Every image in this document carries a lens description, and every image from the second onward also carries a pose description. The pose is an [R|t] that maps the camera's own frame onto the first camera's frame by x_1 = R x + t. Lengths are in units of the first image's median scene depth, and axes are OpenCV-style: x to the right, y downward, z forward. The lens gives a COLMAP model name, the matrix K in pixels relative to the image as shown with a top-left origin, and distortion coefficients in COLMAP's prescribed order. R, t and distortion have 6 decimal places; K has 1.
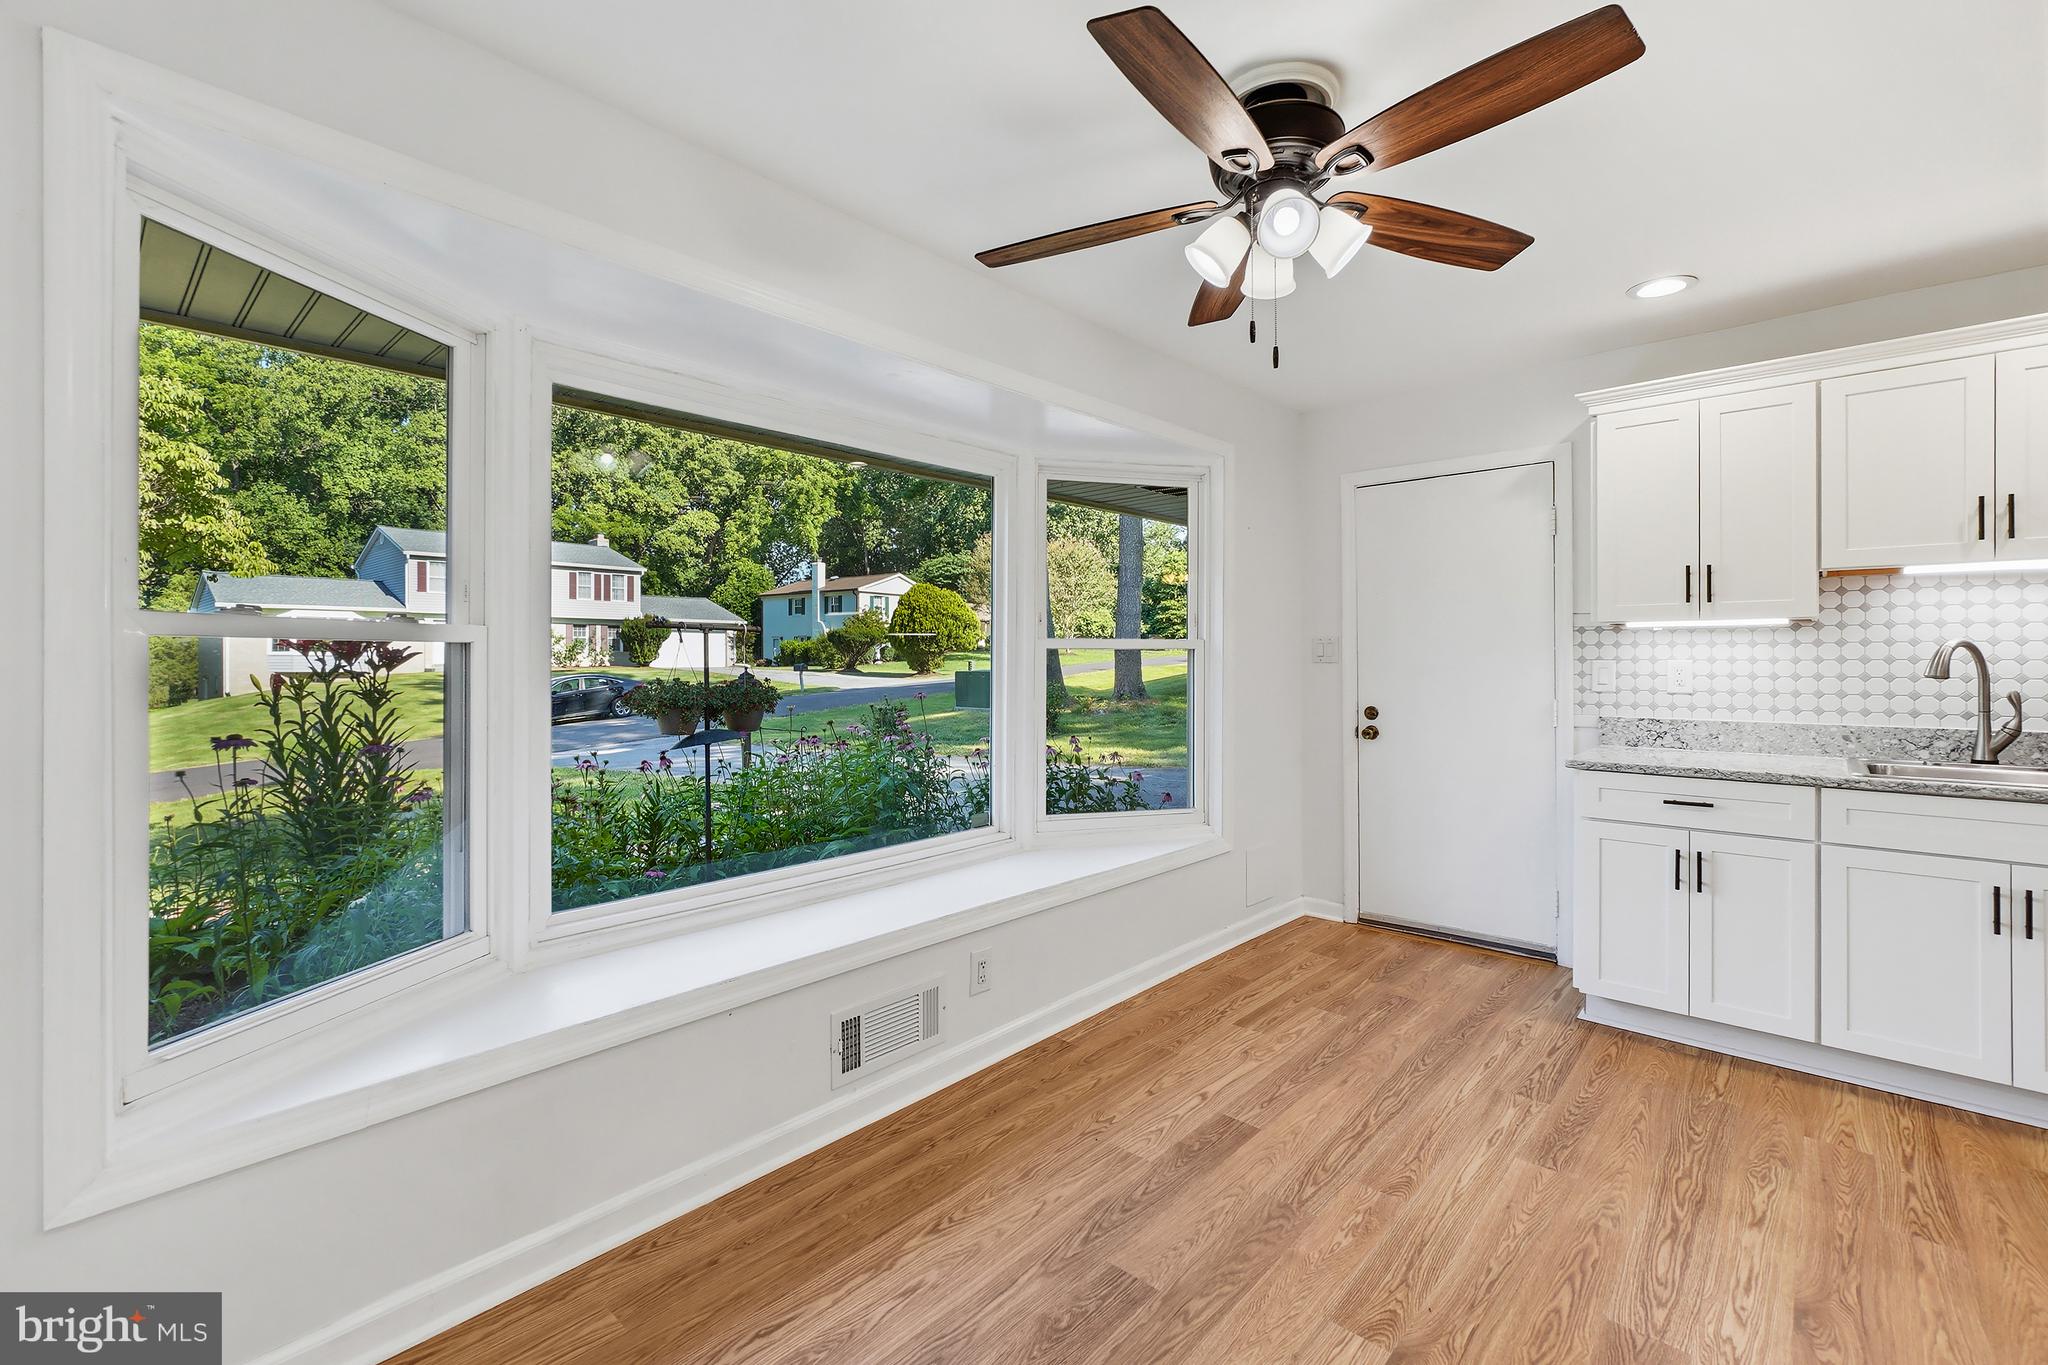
lens RADIAL K [[902.5, 0, 1026.2], [0, 902.5, 655.9], [0, 0, 1]] dist [-0.007187, 0.002756]
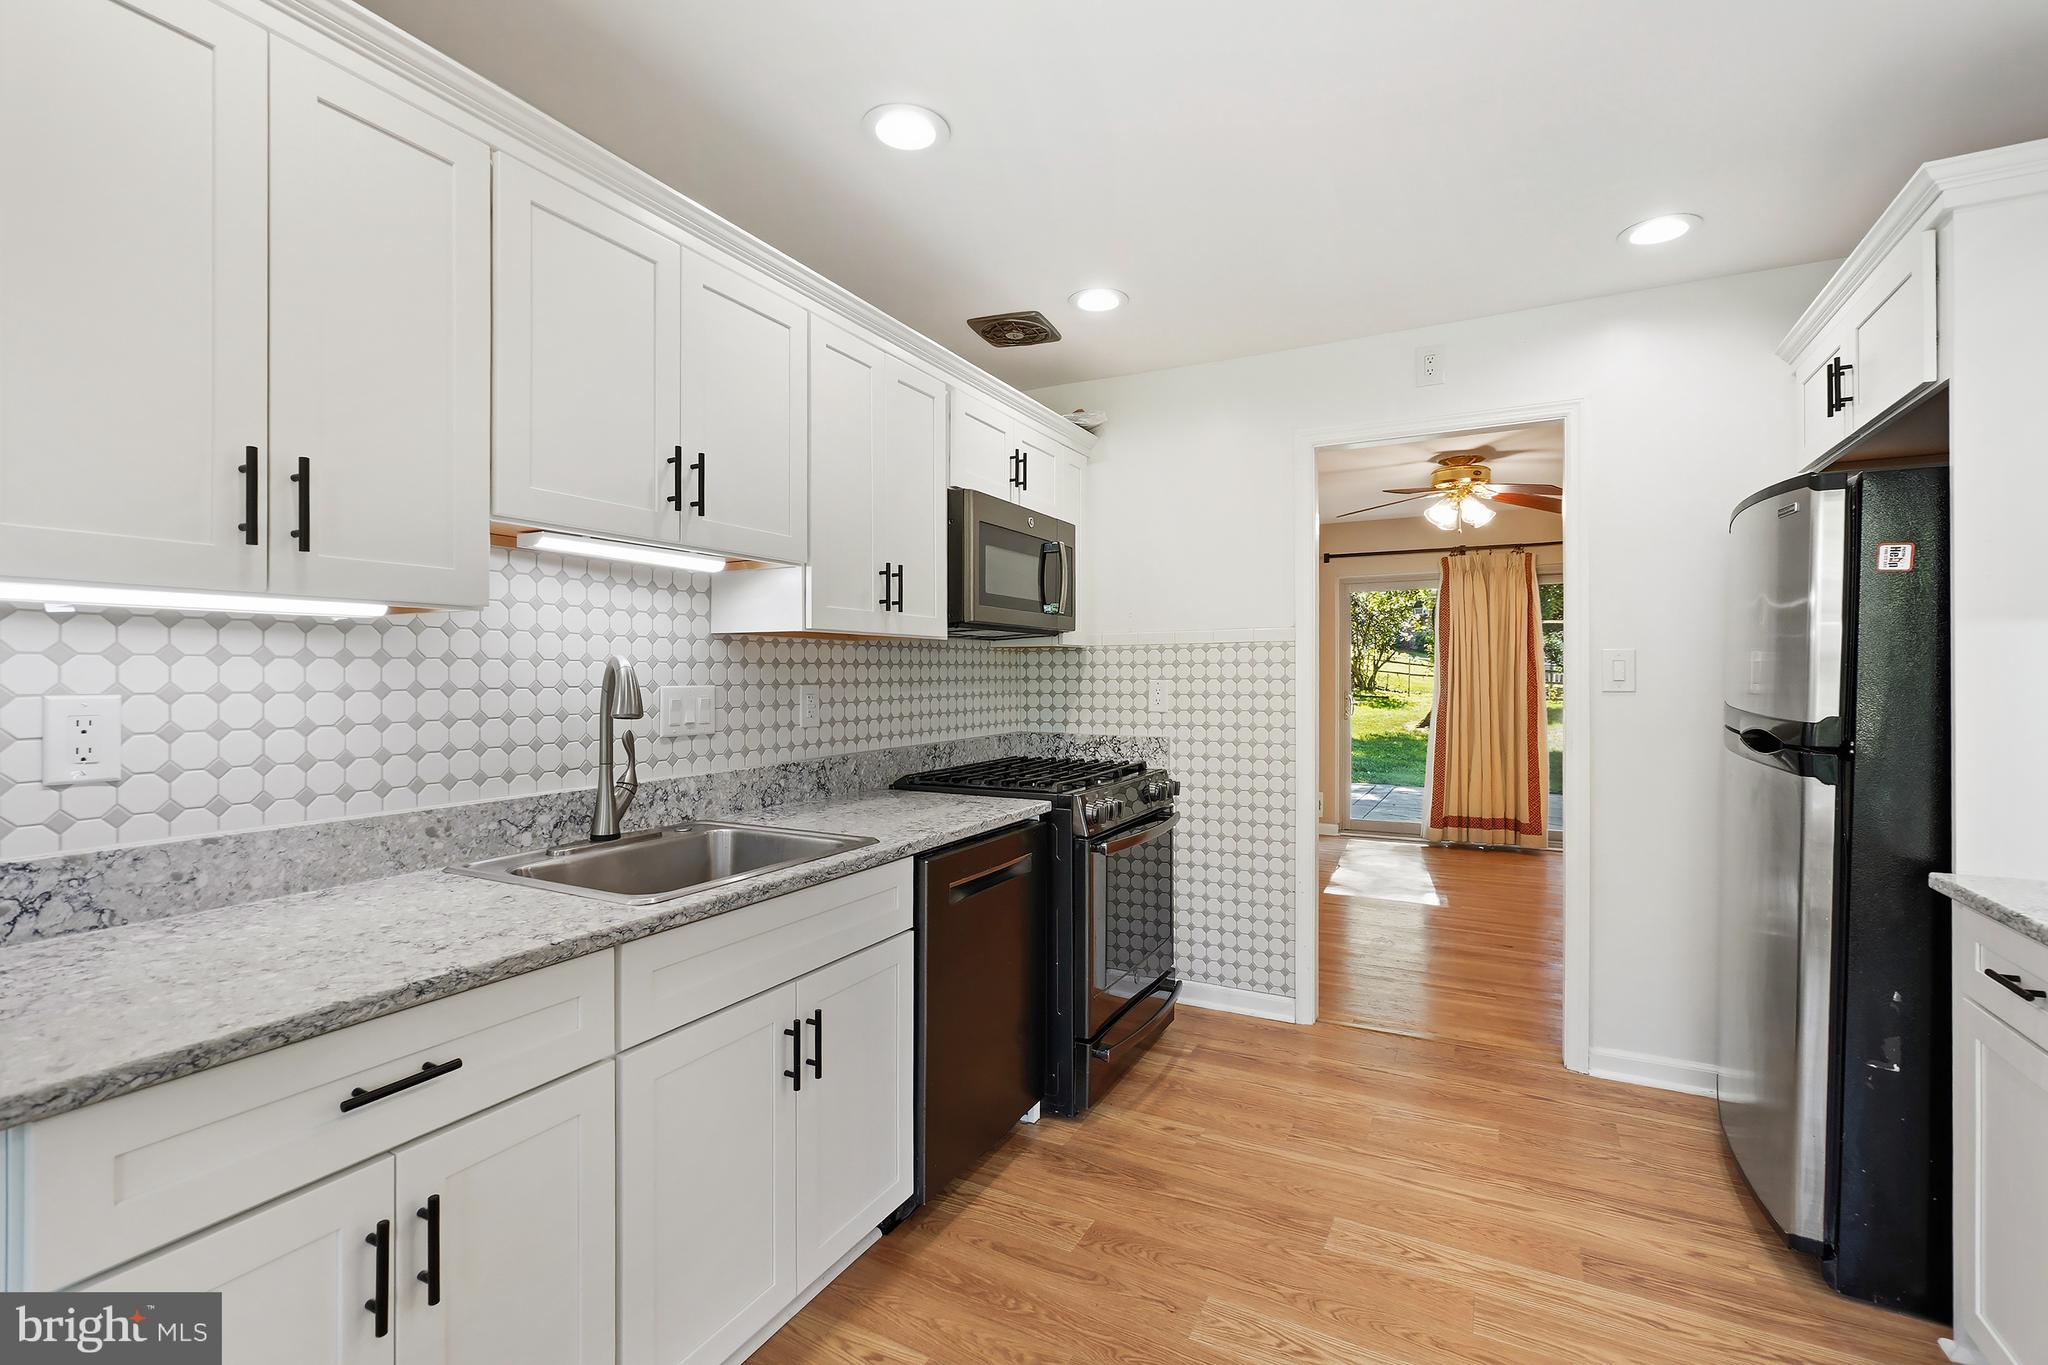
lens RADIAL K [[902.5, 0, 1023.6], [0, 902.5, 674.1], [0, 0, 1]] dist [-0.007187, 0.002756]
pose [[-0.259276, 0.002671, 0.965800, 0.279180], [-0.000518, 0.999996, -0.002905, -0.003567], [-0.965803, -0.001253, -0.259274, 0.768678]]
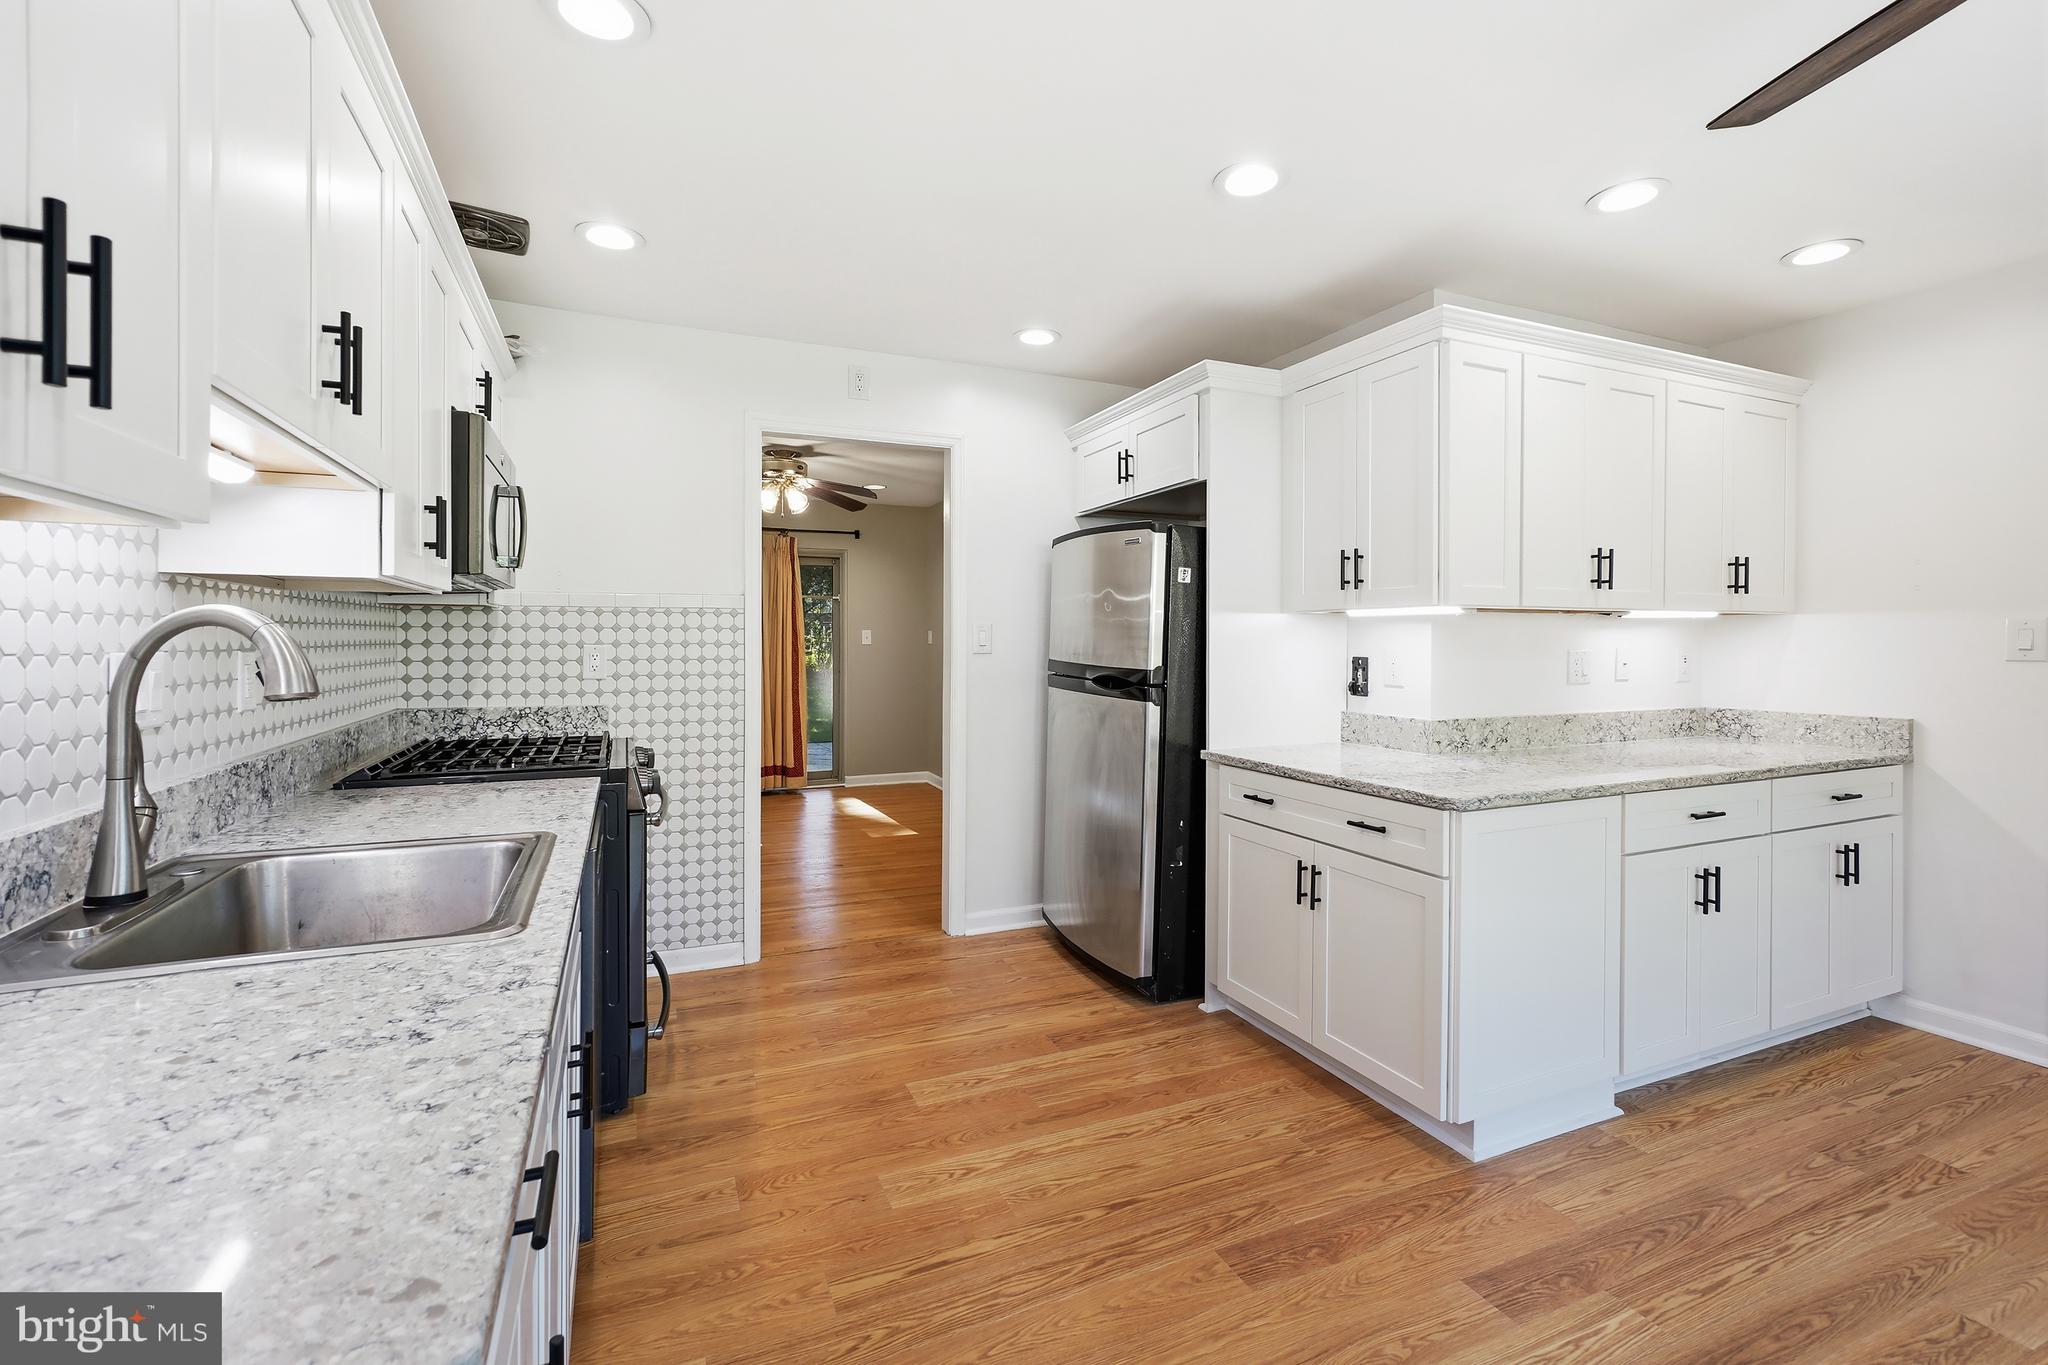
lens RADIAL K [[902.5, 0, 1012.6], [0, 902.5, 647.3], [0, 0, 1]] dist [-0.007187, 0.002756]
pose [[-0.917248, -0.004061, 0.398295, 0.451018], [-0.002882, 0.999990, 0.003561, -0.001854], [-0.398305, 0.002118, -0.917250, 1.079133]]
